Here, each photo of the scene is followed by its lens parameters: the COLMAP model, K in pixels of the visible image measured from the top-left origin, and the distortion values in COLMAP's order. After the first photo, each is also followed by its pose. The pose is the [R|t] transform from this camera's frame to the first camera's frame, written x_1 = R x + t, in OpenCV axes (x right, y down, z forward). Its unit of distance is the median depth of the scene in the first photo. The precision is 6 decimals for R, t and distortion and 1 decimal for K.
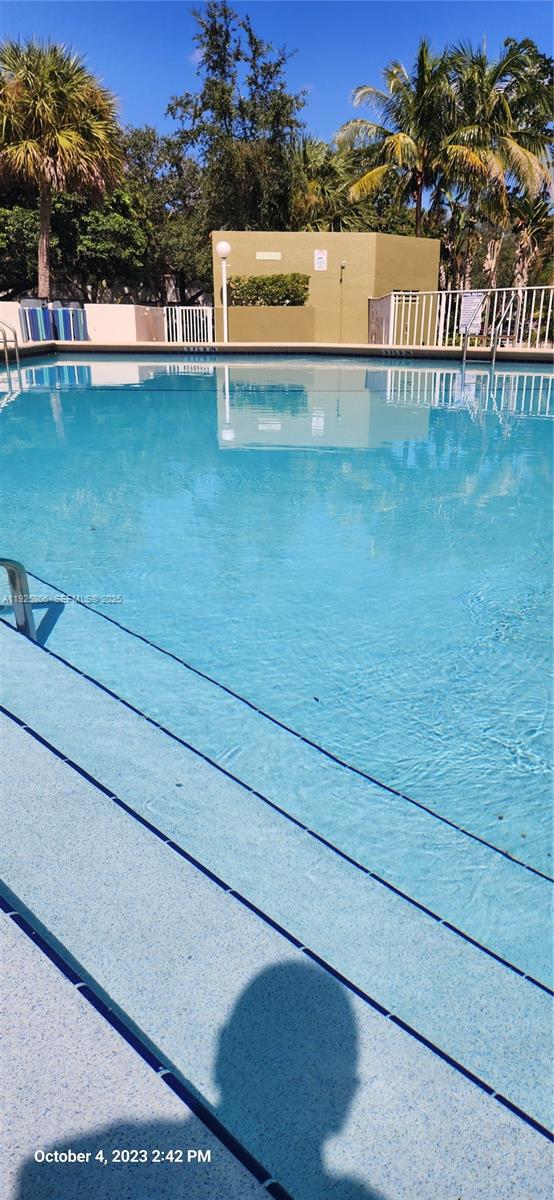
lens RADIAL K [[778.2, 0, 278.5], [0, 778.2, 631.2], [0, 0, 1]] dist [-0.000130, -0.002448]
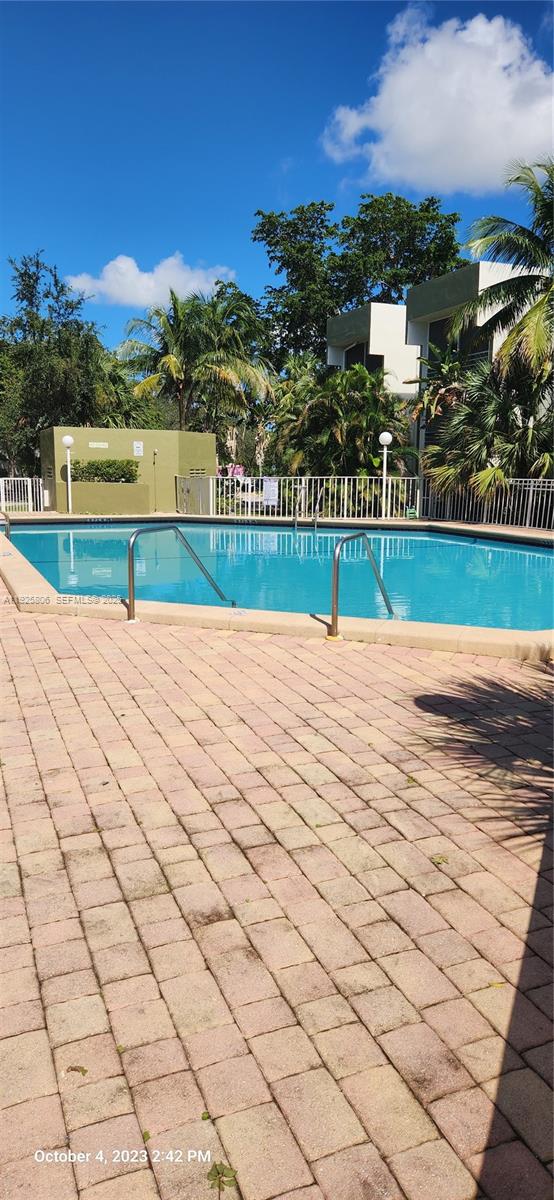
lens RADIAL K [[778.2, 0, 278.5], [0, 778.2, 631.2], [0, 0, 1]] dist [-0.000130, -0.002448]
pose [[0.930131, -0.061247, 0.362085, -0.218180], [0.124416, 0.980238, -0.153796, 0.058483], [-0.345511, 0.188100, 0.919370, -0.235282]]
